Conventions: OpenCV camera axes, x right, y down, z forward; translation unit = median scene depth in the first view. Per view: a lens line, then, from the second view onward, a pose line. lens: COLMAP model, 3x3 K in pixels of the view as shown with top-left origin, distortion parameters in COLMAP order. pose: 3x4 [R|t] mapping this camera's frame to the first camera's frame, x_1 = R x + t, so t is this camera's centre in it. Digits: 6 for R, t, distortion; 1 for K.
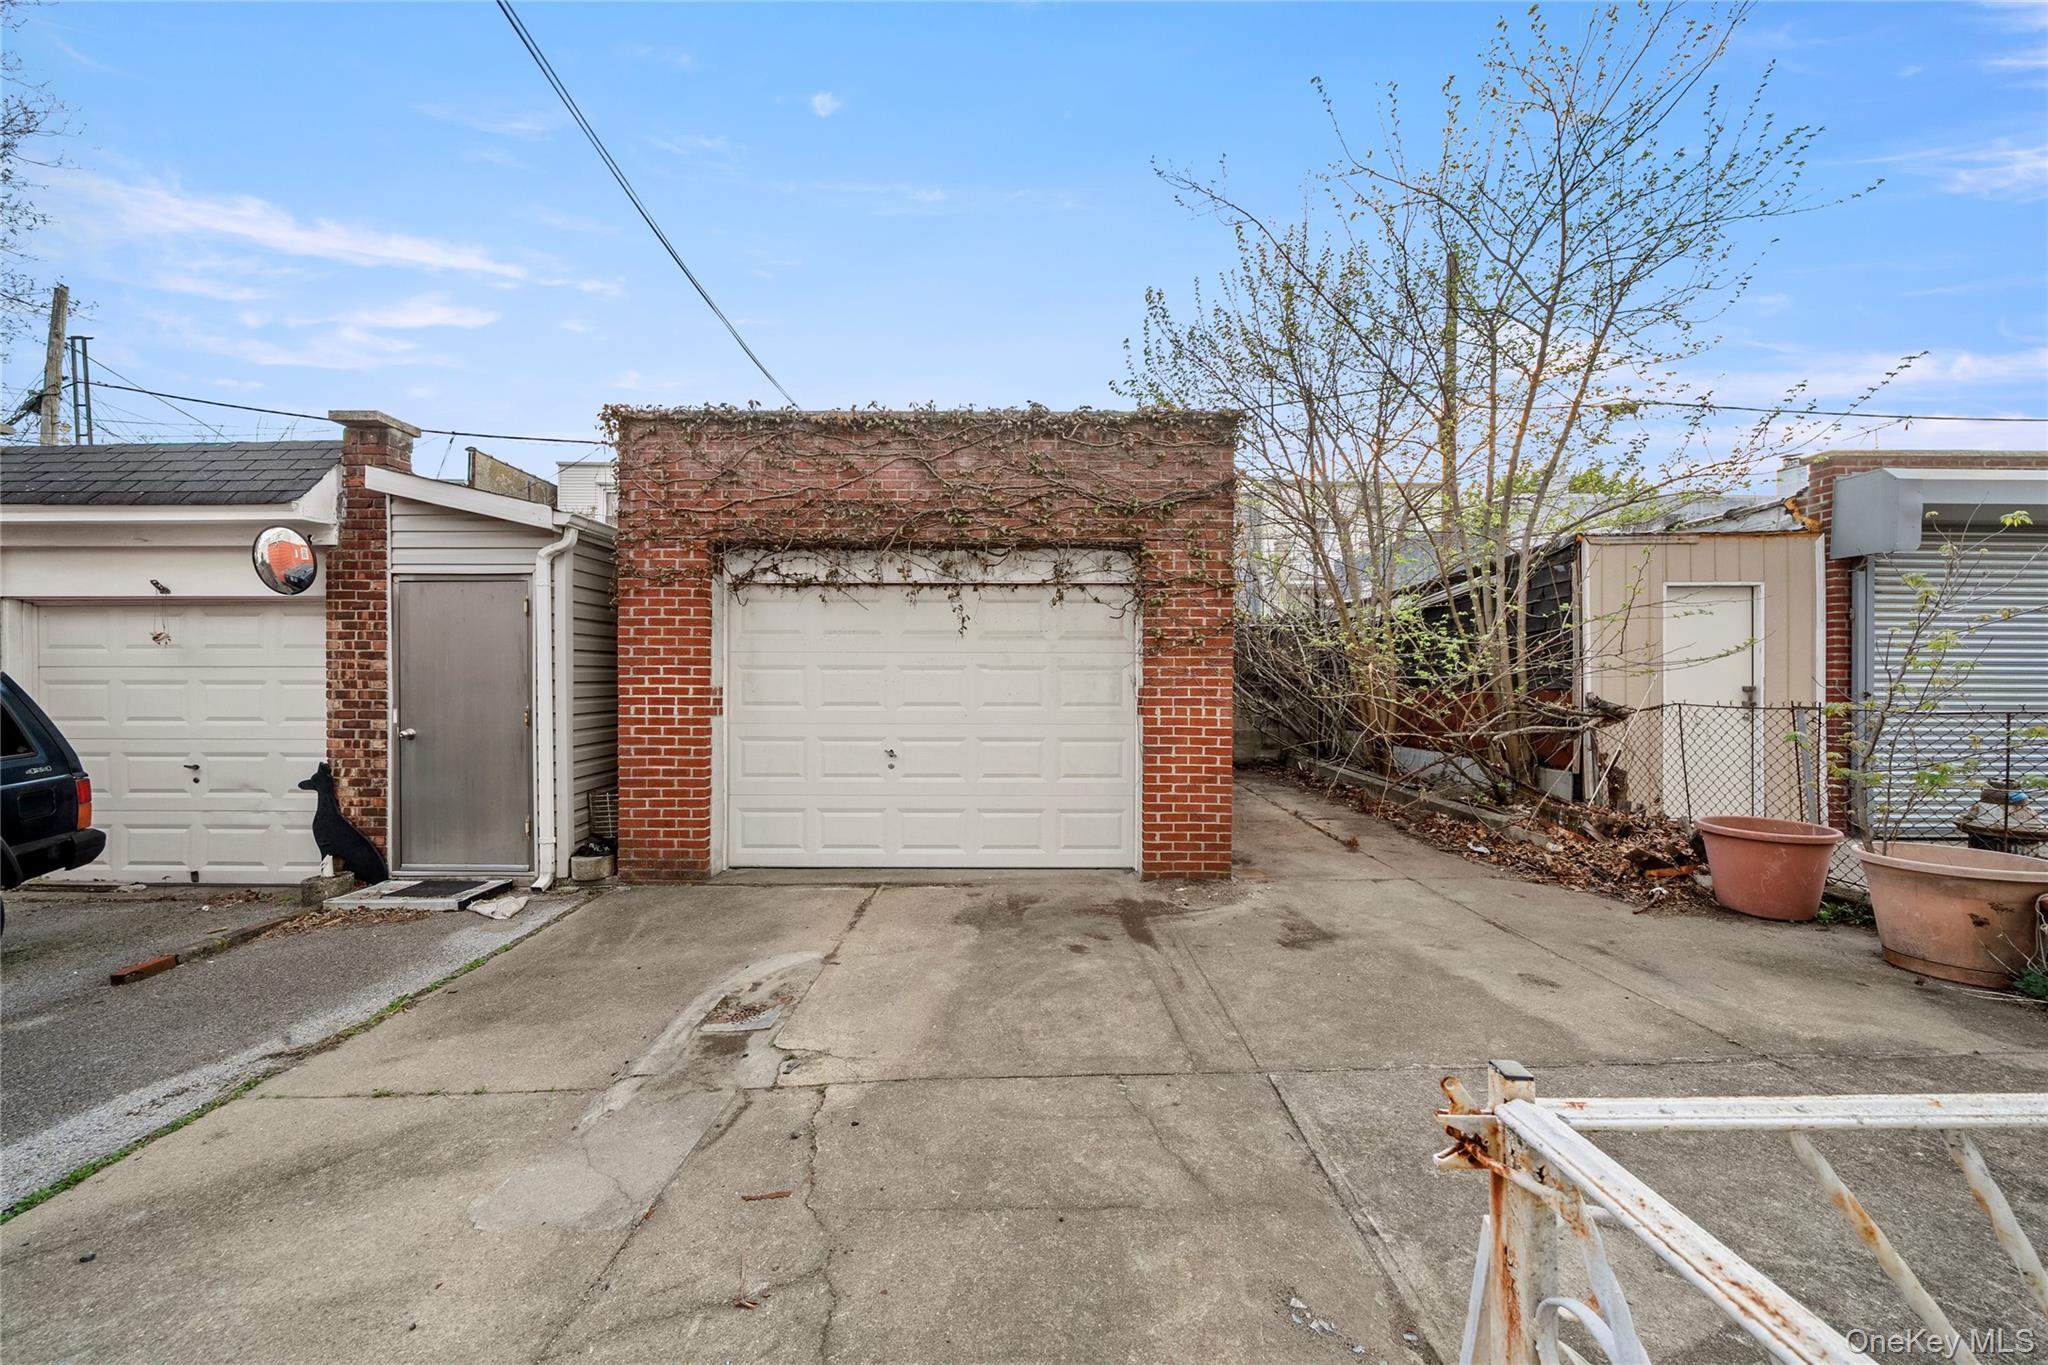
lens RADIAL K [[697.5, 0, 1022.1], [0, 697.5, 685.3], [0, 0, 1]] dist [-0.006129, 0.000049]
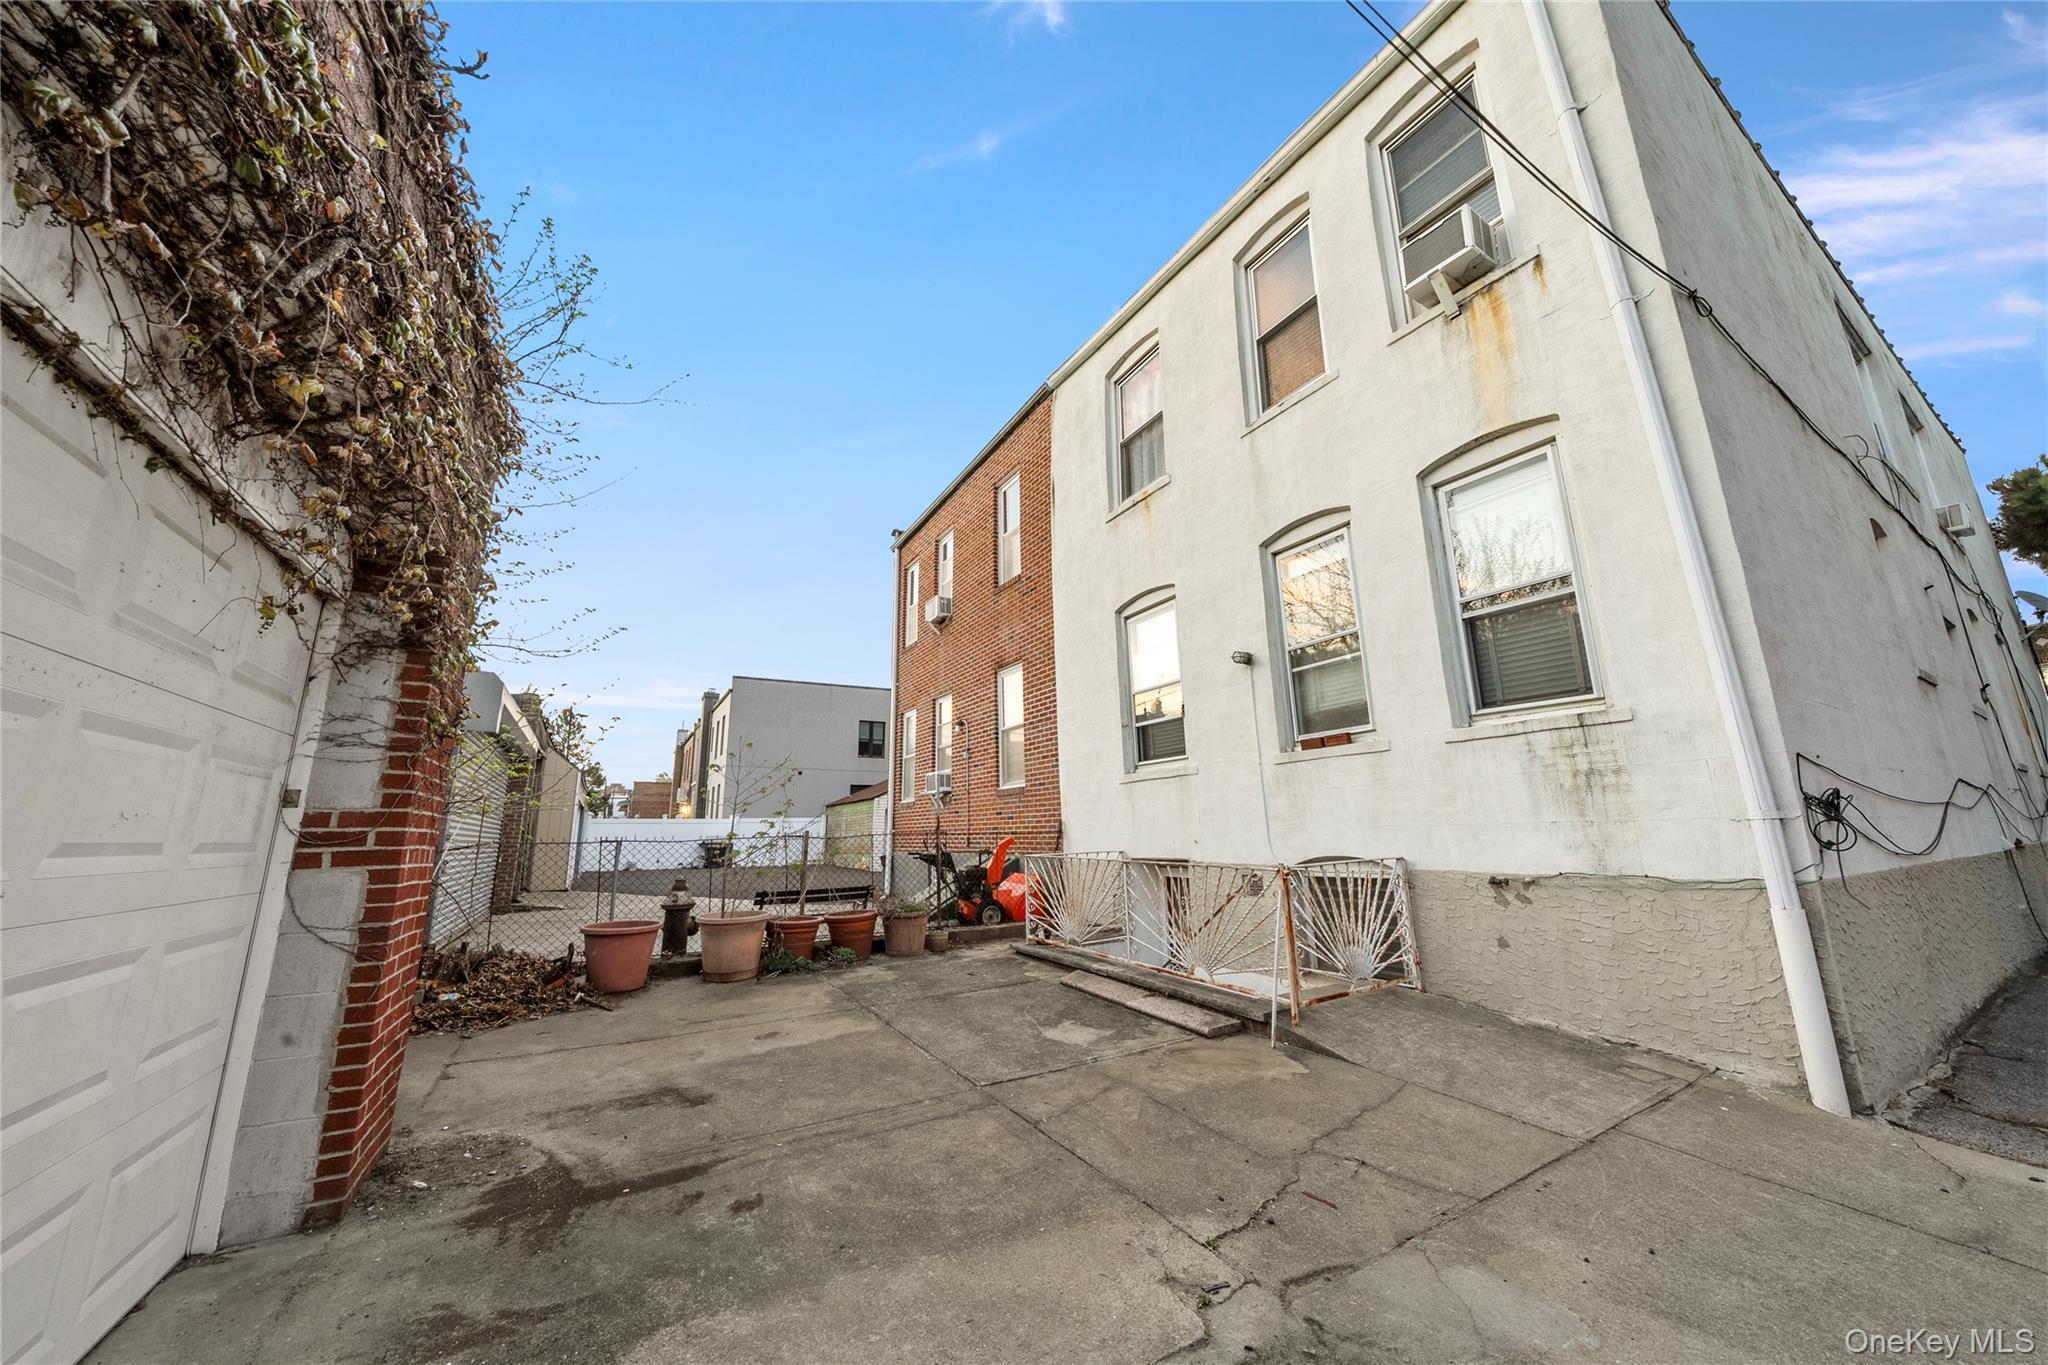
lens RADIAL K [[697.5, 0, 1022.1], [0, 697.5, 685.3], [0, 0, 1]] dist [-0.006129, 0.000049]
pose [[-0.508538, 0.189059, 0.840027, -0.534140], [0.015165, 0.977412, -0.210799, 0.028796], [-0.860906, -0.094461, -0.499918, 0.875432]]
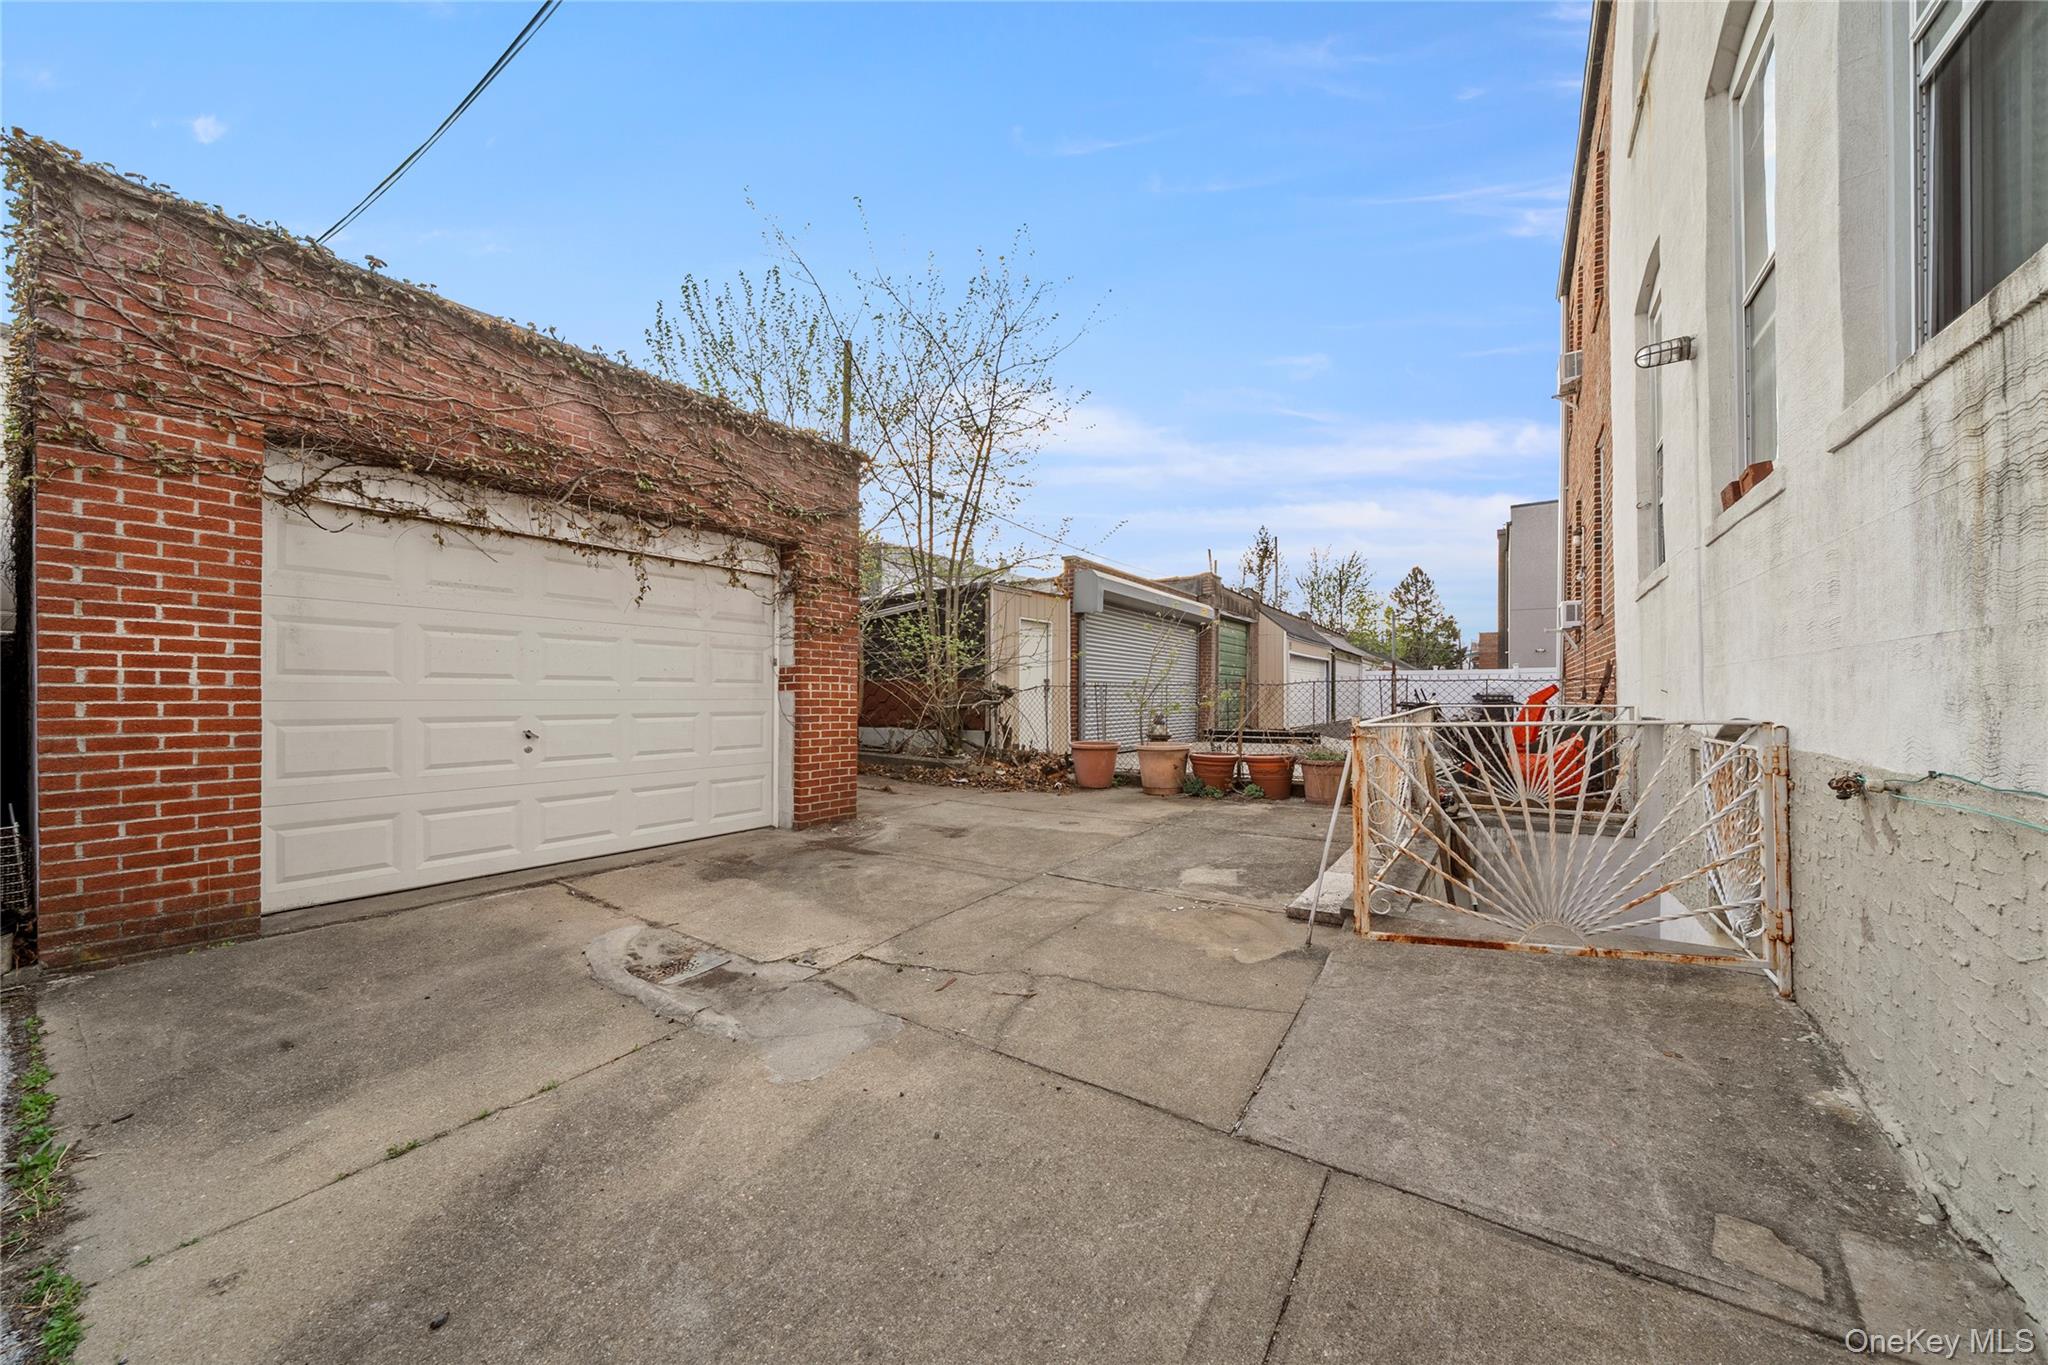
lens RADIAL K [[701.9, 0, 1024.4], [0, 701.9, 699.8], [0, 0, 1]] dist [-0.006919, -0.000102]
pose [[0.567196, -0.005328, 0.823565, -0.591124], [-0.002500, 0.999963, 0.008191, 0.049918], [-0.823579, -0.006705, 0.567162, 0.013870]]
